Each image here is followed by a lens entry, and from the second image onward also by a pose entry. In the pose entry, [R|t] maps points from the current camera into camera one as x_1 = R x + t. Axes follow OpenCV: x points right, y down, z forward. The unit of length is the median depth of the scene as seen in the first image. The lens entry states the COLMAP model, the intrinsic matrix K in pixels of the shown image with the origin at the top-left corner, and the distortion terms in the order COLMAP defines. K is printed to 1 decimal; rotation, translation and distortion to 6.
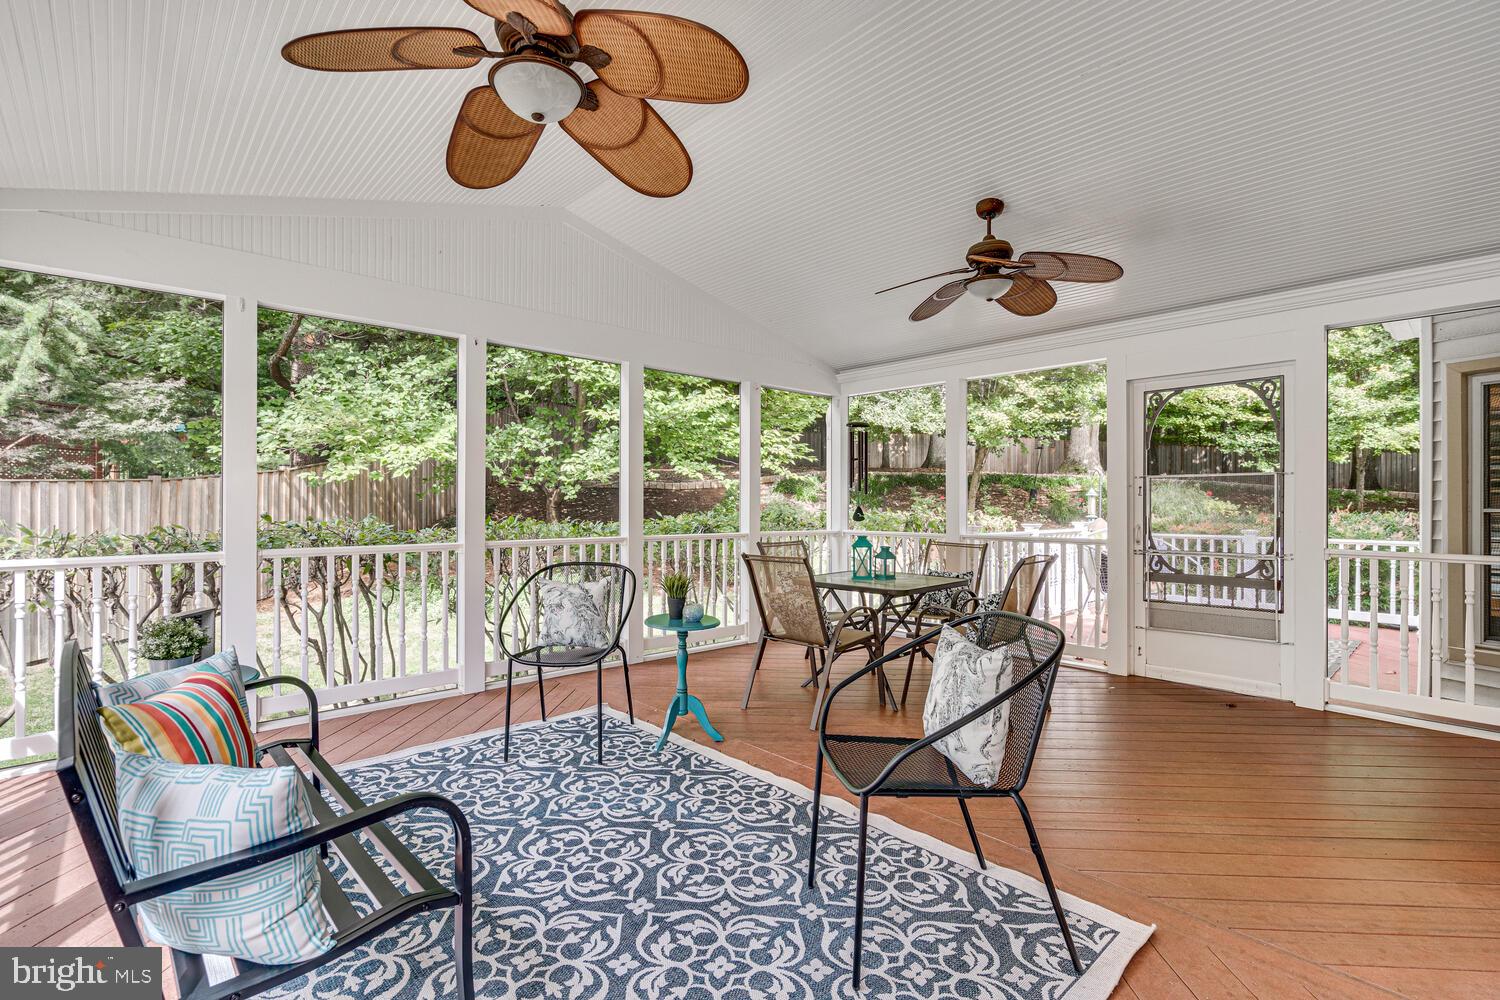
lens RADIAL K [[689.8, 0, 746.5], [0, 689.8, 497.7], [0, 0, 1]] dist [0.003535, 0.001326]
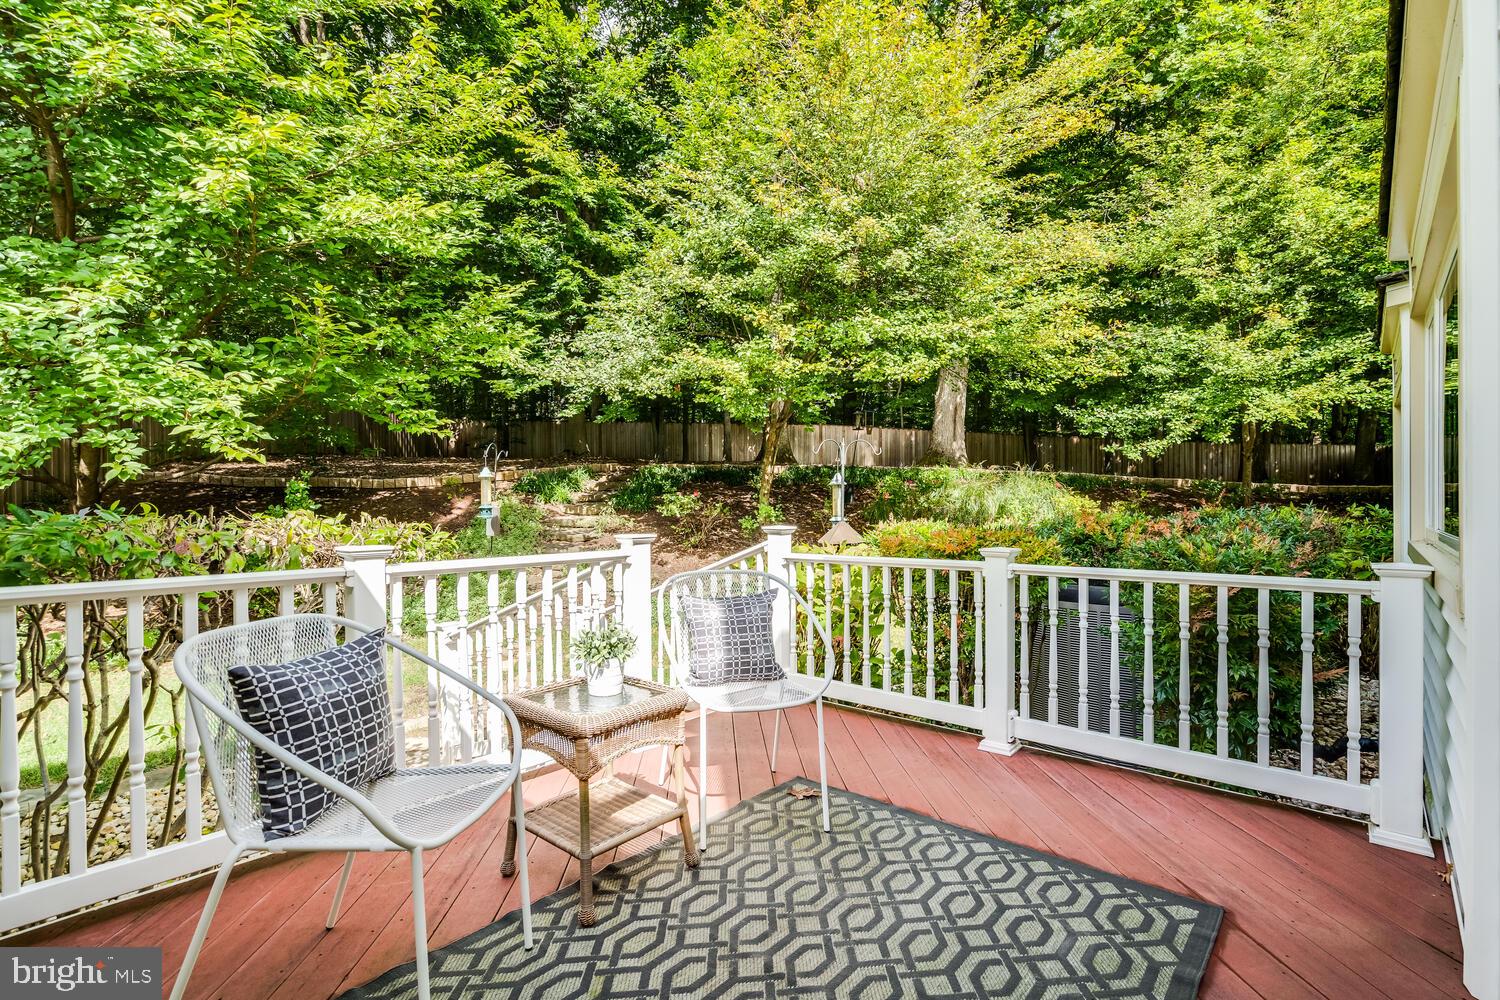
lens RADIAL K [[689.8, 0, 753.6], [0, 689.8, 505.2], [0, 0, 1]] dist [0.003535, 0.001326]
pose [[0.994849, -0.007932, 0.101052, 0.293434], [0.007558, 0.999963, 0.004078, 0.009962], [-0.101081, -0.003293, 0.994873, 0.322803]]
